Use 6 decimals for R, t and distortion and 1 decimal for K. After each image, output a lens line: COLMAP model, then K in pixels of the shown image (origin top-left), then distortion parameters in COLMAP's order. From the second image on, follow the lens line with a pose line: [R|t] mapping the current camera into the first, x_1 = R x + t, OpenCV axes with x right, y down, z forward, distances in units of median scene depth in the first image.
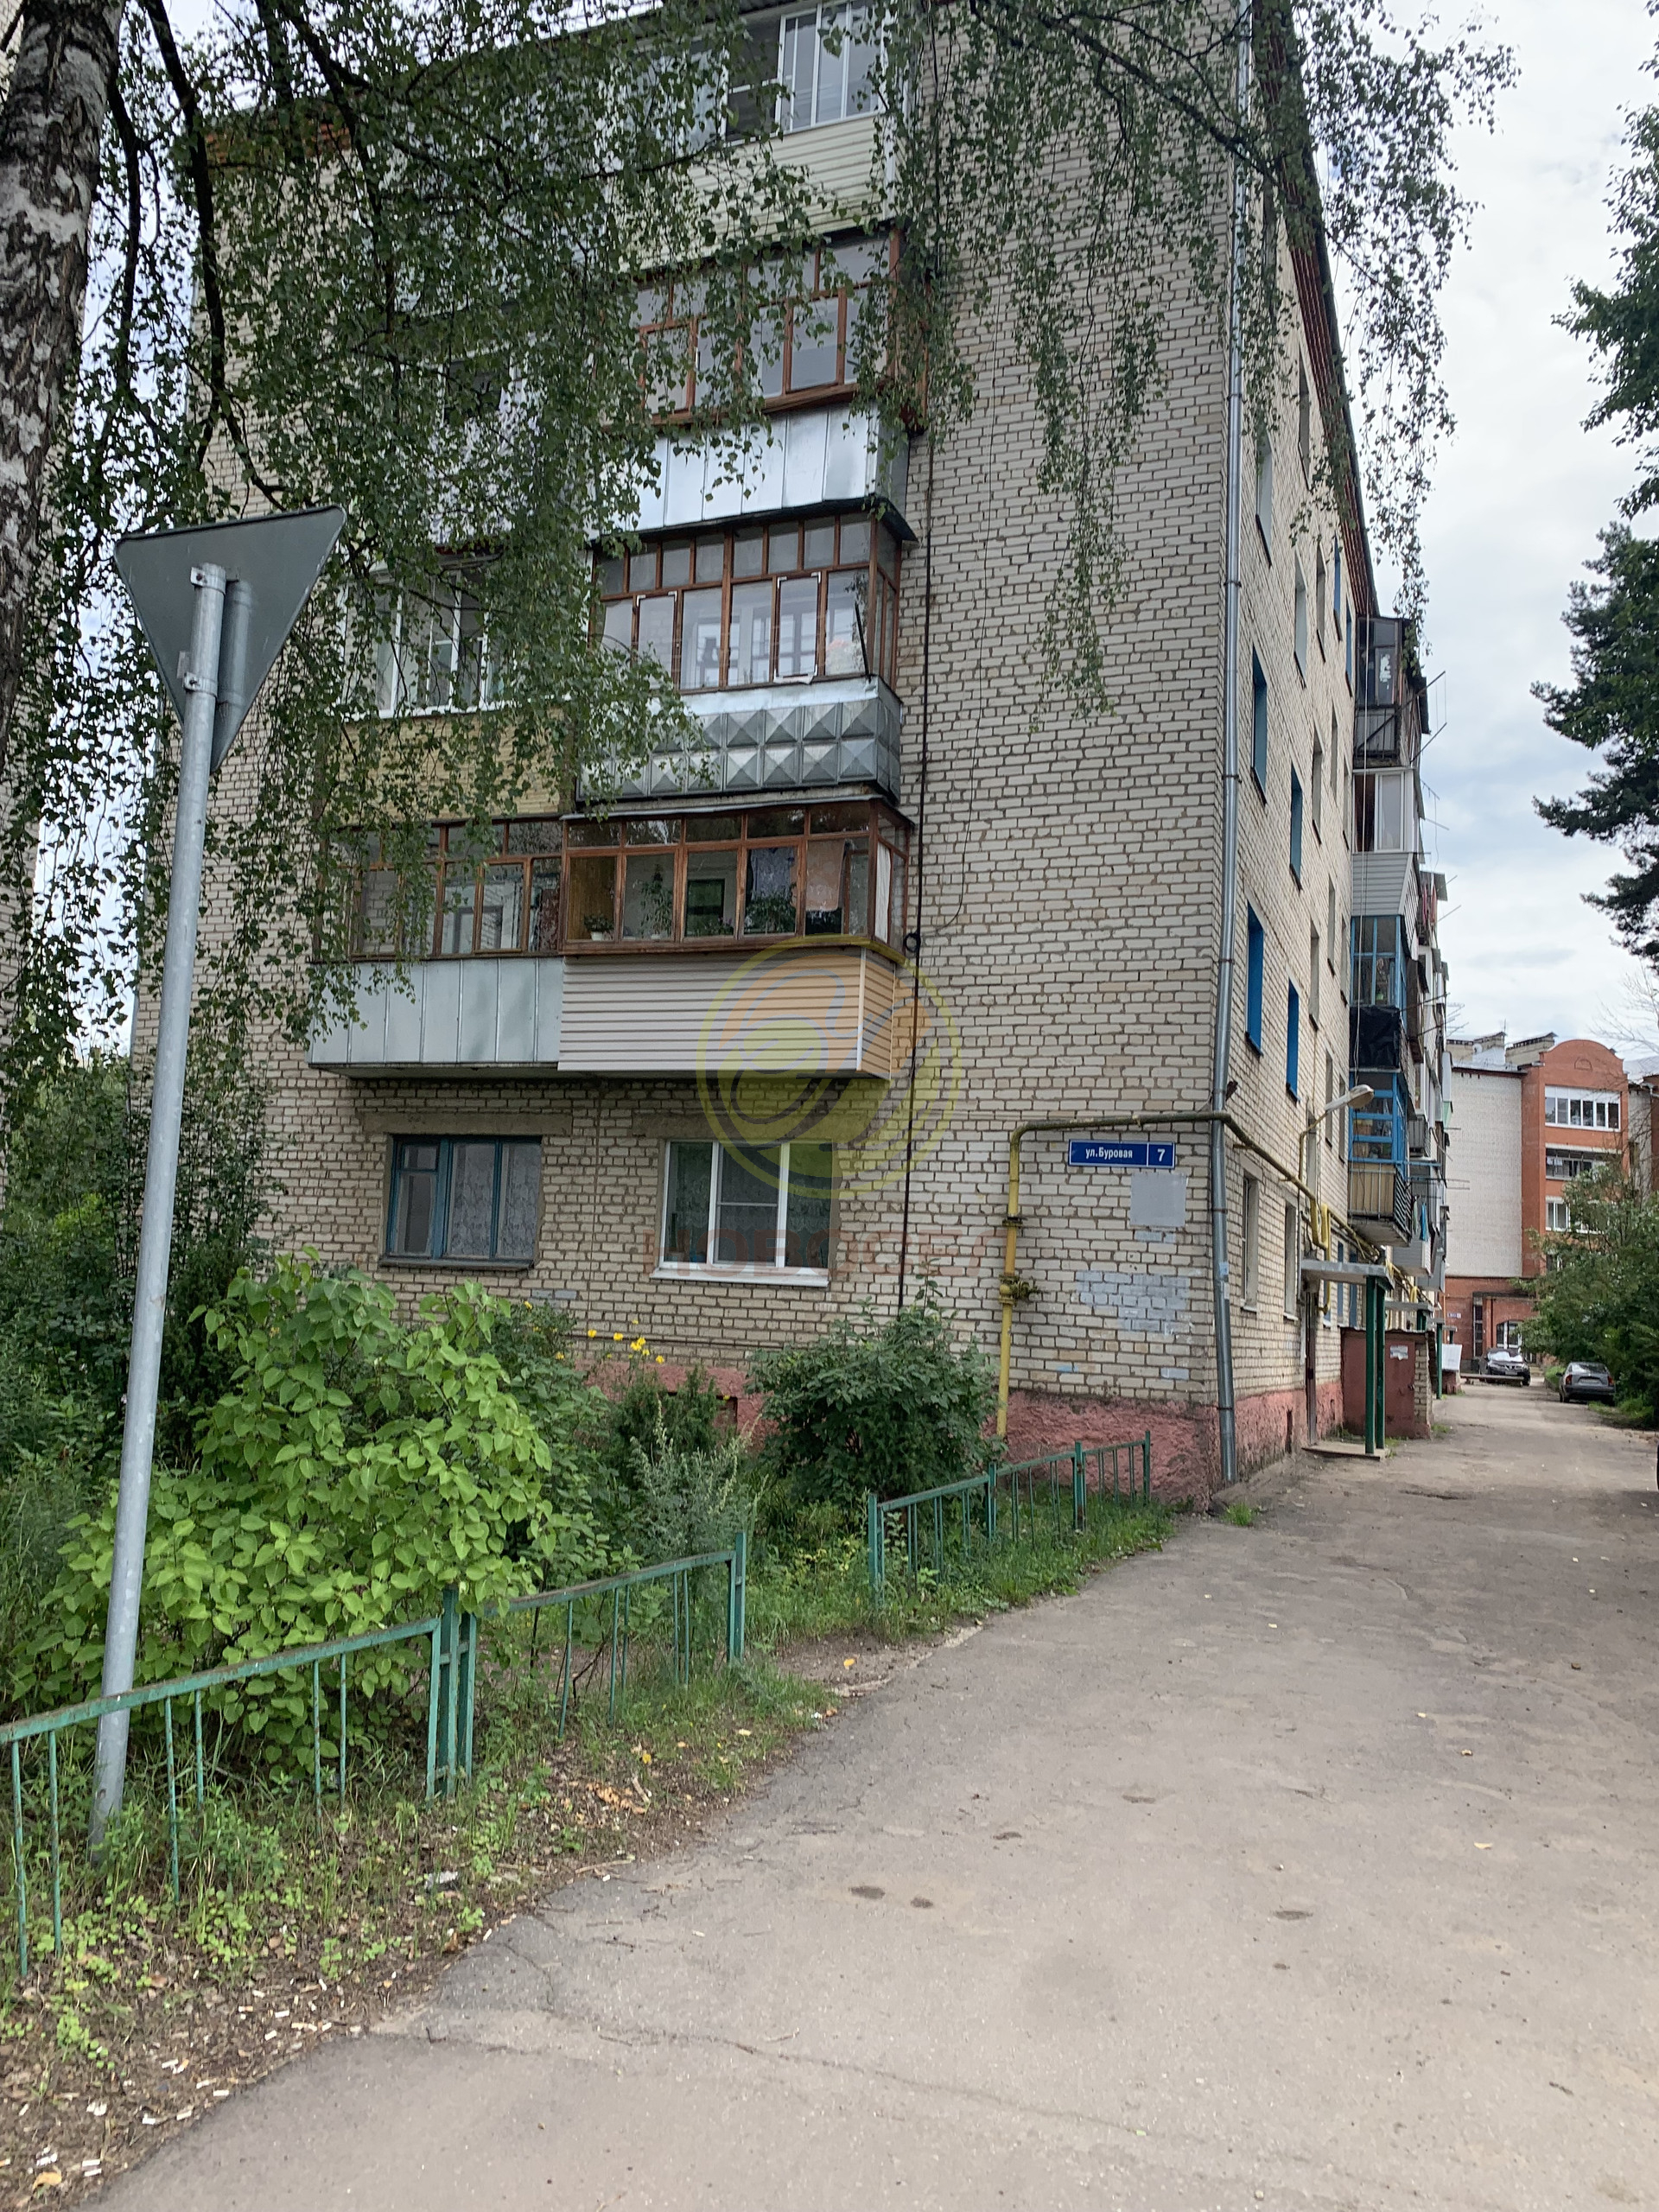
lens RADIAL K [[1675.8, 0, 828.1], [0, 1675.8, 1108.6], [0, 0, 1]] dist [0.022337, -0.004843]
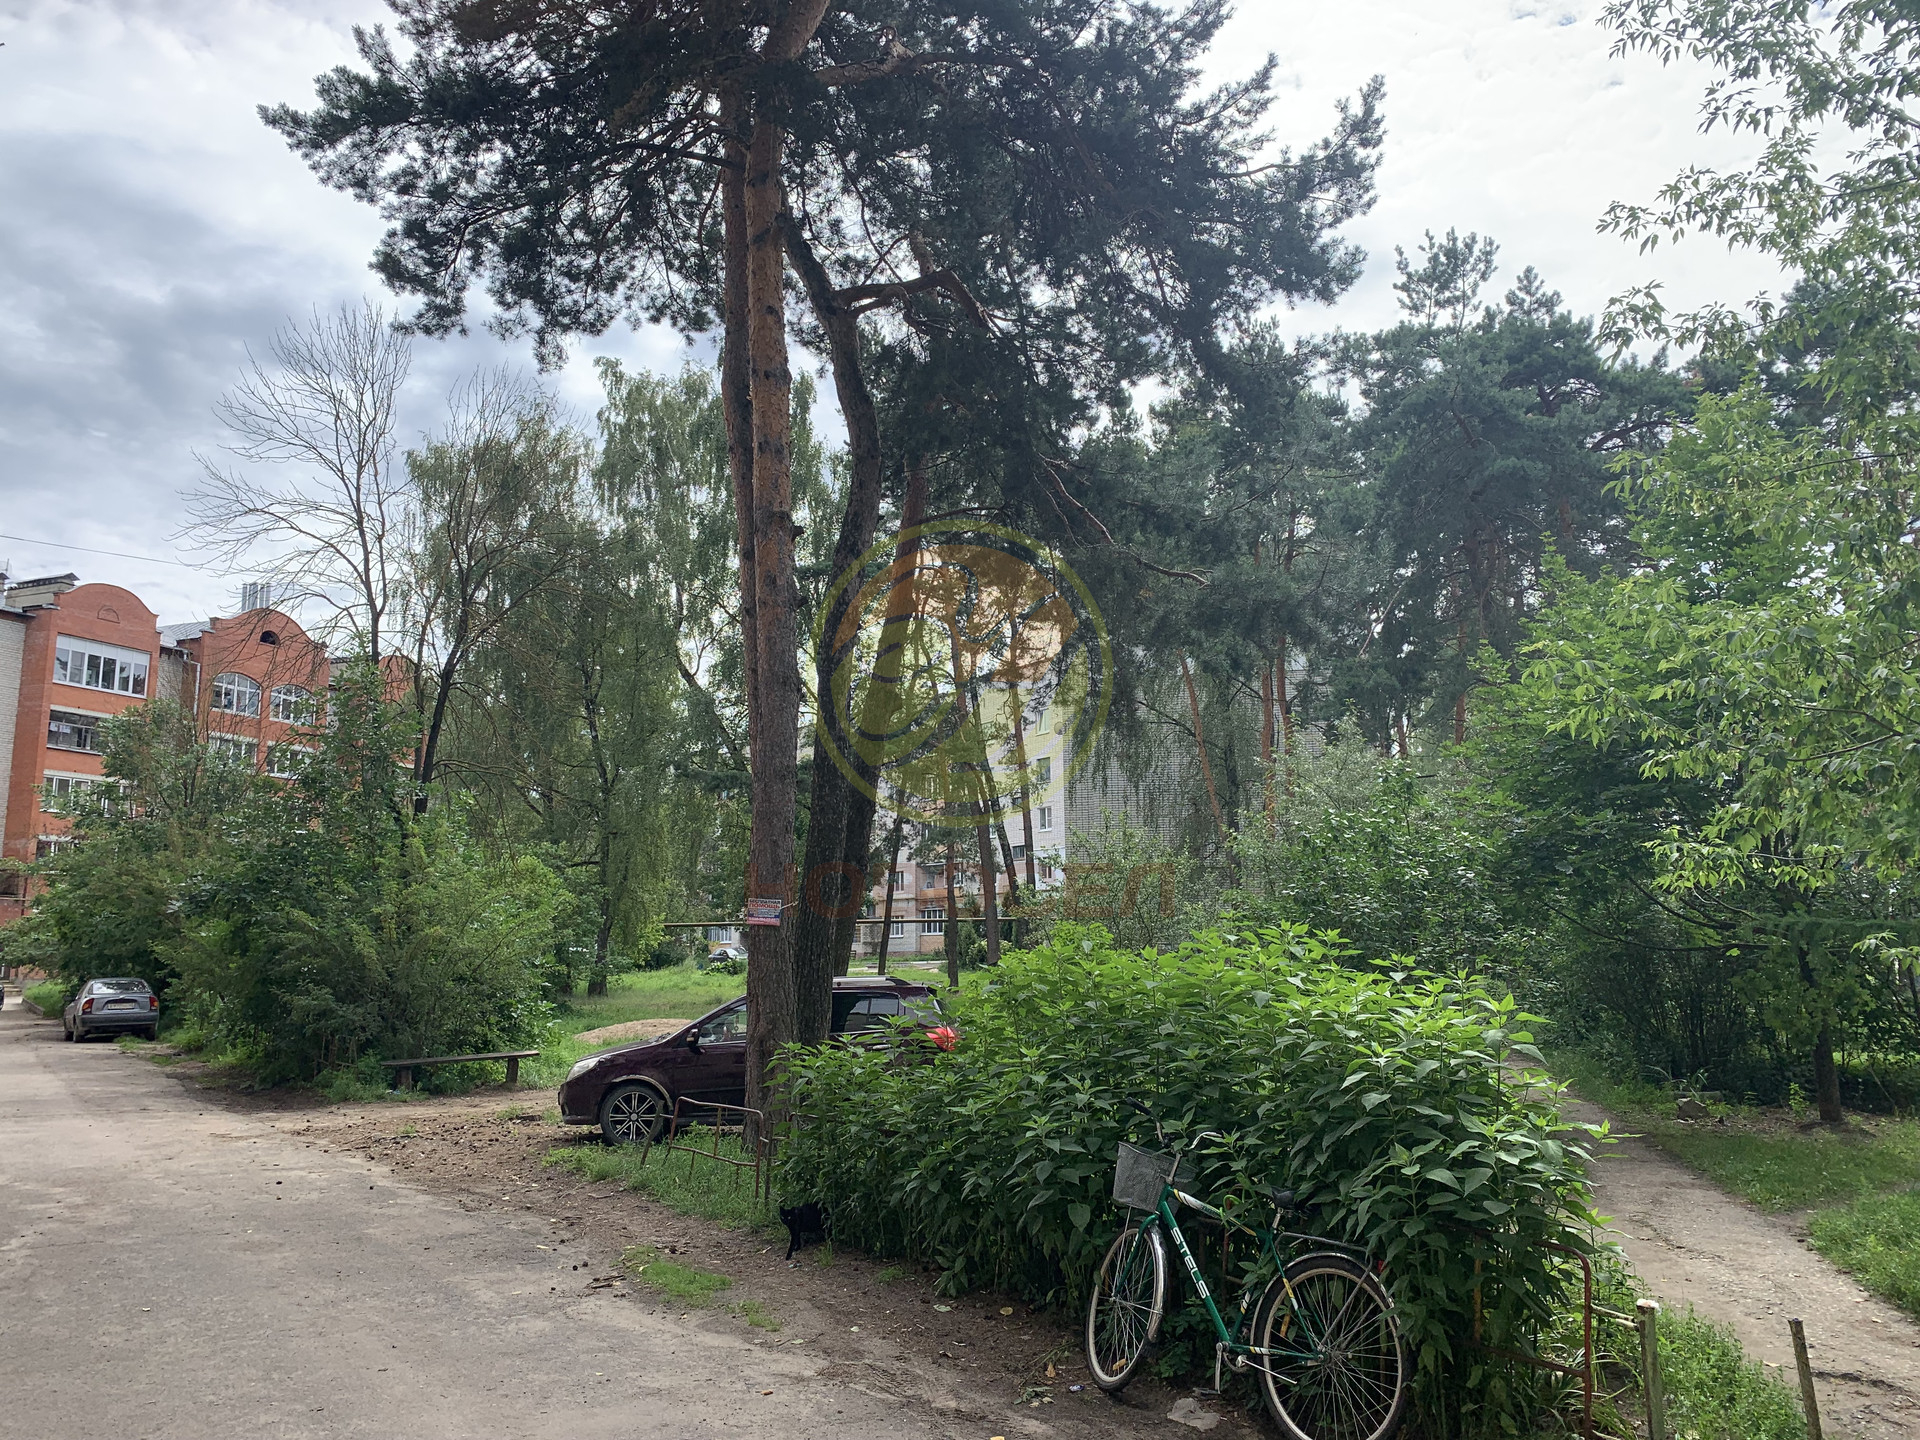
lens RADIAL K [[1454.6, 0, 960.0], [0, 1454.6, 718.0], [0, 0, 1]] dist [0.022337, -0.004843]
pose [[0.559214, 0.083730, 0.824784, 0.088715], [-0.072279, 0.996022, -0.052108, 0.032221], [-0.825866, -0.030475, 0.563042, 0.238679]]
